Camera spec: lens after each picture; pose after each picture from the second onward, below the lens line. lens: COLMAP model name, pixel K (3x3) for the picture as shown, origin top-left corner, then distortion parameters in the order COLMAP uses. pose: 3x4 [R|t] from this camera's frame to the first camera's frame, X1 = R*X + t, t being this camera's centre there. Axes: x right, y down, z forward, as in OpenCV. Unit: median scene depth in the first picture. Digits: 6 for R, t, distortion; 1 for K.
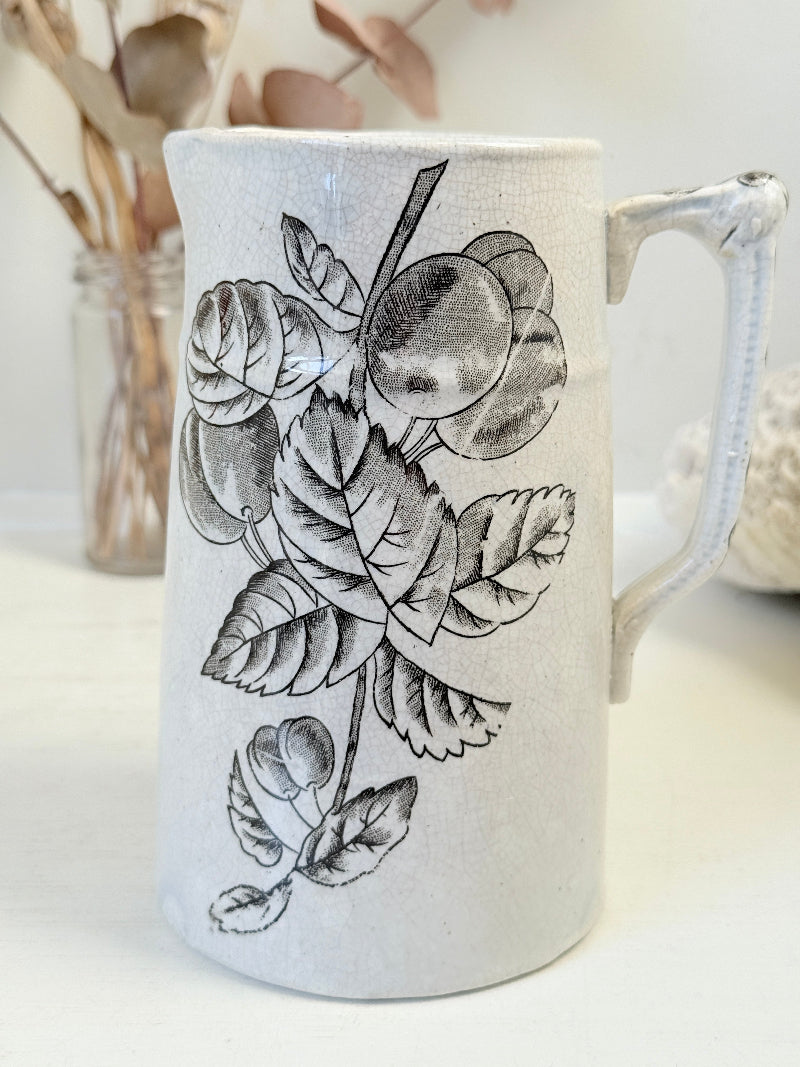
lens RADIAL K [[1523.8, 0, 400.0], [0, 1523.8, 533.5], [0, 0, 1]] dist [0.133653, -0.100115]
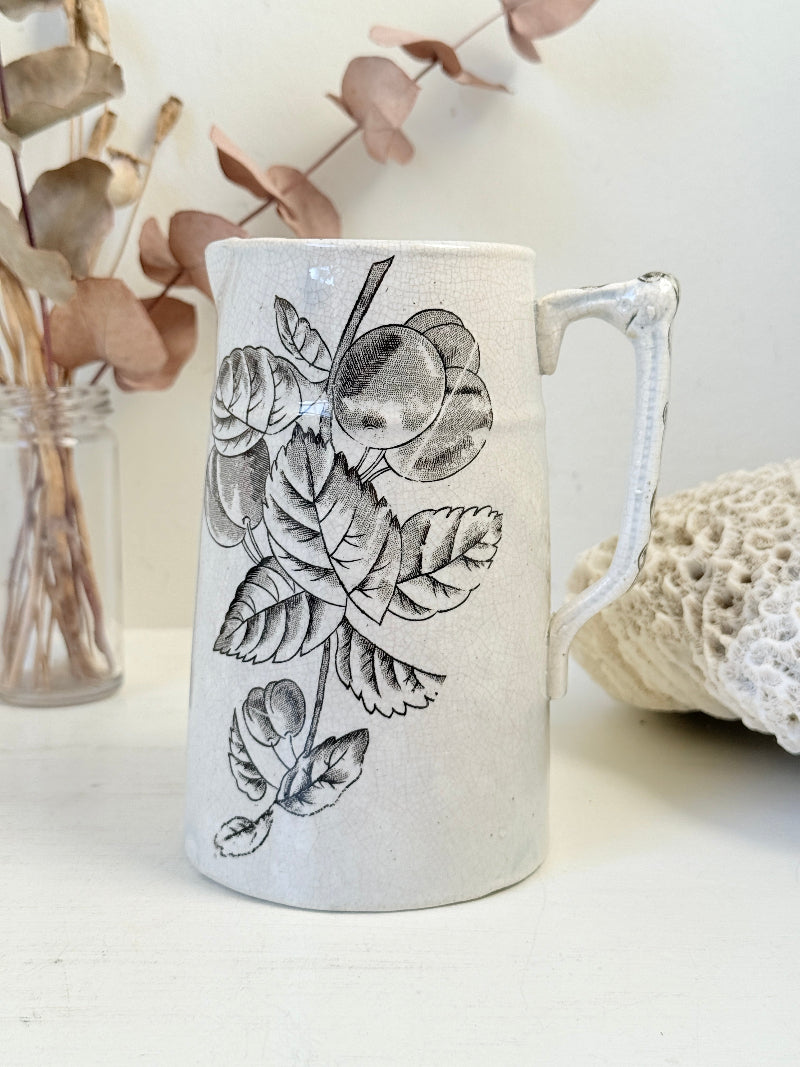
lens RADIAL K [[1523.8, 0, 400.0], [0, 1523.8, 533.5], [0, 0, 1]] dist [0.133653, -0.100115]
pose [[0.993009, 0.019481, -0.116422, 0.182679], [-0.031263, 0.994472, -0.100241, 0.123224], [0.113825, 0.103180, 0.988128, -0.278552]]
